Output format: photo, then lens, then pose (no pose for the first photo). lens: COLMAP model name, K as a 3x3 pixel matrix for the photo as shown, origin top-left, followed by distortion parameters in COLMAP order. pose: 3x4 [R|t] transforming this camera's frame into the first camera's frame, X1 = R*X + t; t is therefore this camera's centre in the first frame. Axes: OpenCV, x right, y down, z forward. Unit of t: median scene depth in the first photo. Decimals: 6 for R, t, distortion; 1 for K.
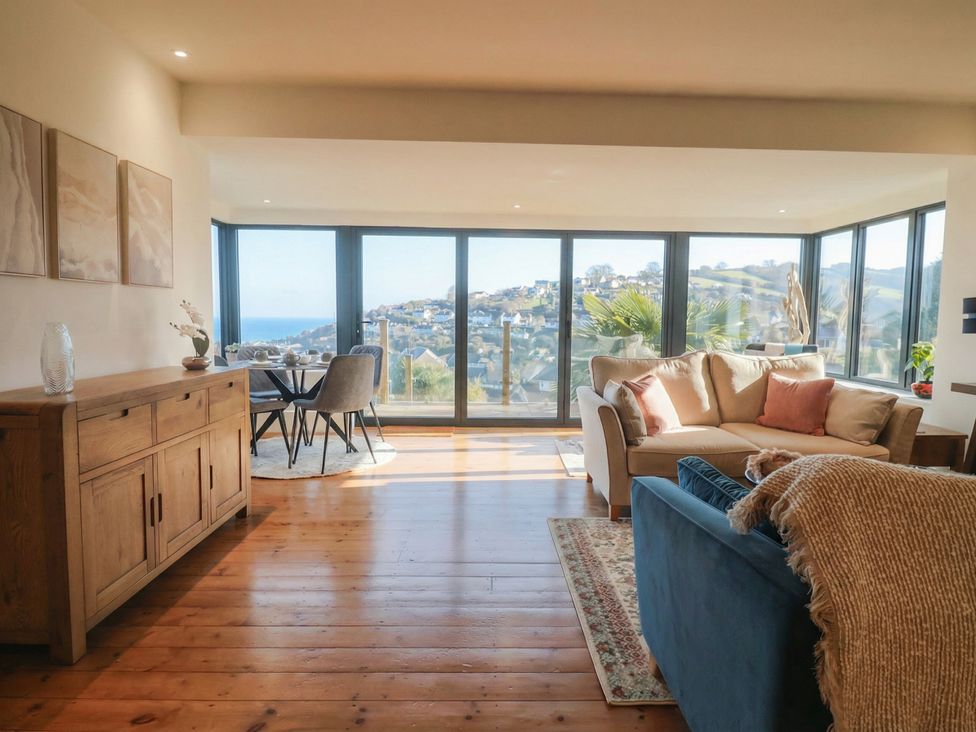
lens RADIAL K [[618.0, 0, 488.0], [0, 618.0, 366.0], [0, 0, 1]] dist [-0.001768, -0.000434]
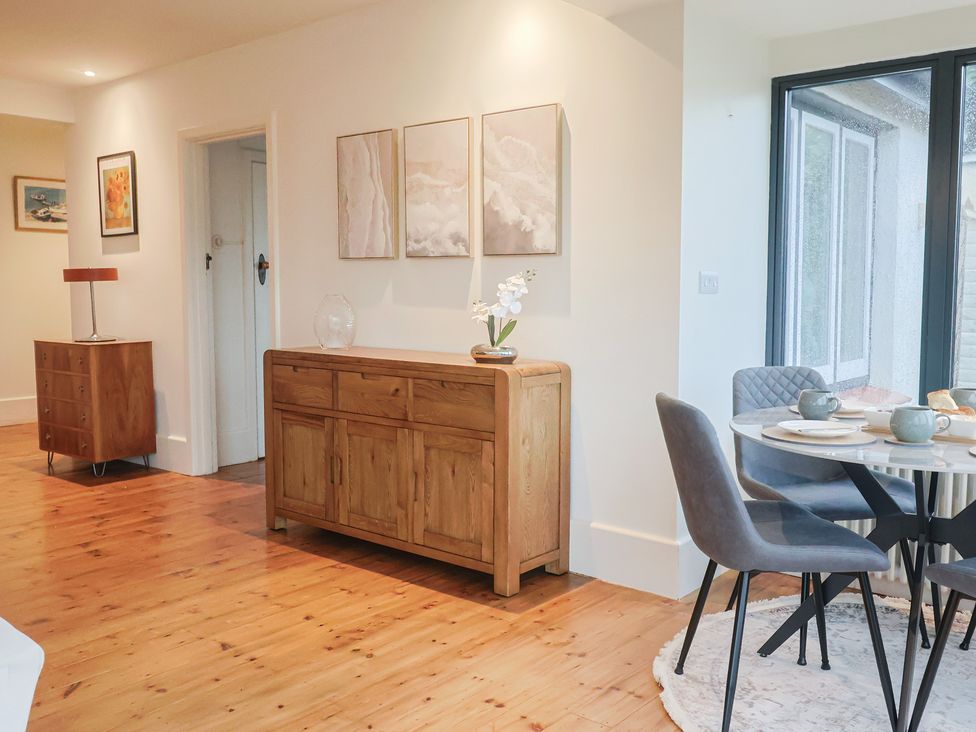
lens RADIAL K [[892.3, 0, 488.0], [0, 892.3, 366.0], [0, 0, 1]] dist [0.009166, 0.007213]
pose [[-0.655381, 0.057174, -0.753131, 0.442150], [-0.072779, 0.987710, 0.138316, -0.178982], [0.751783, 0.145462, -0.643166, 2.137350]]
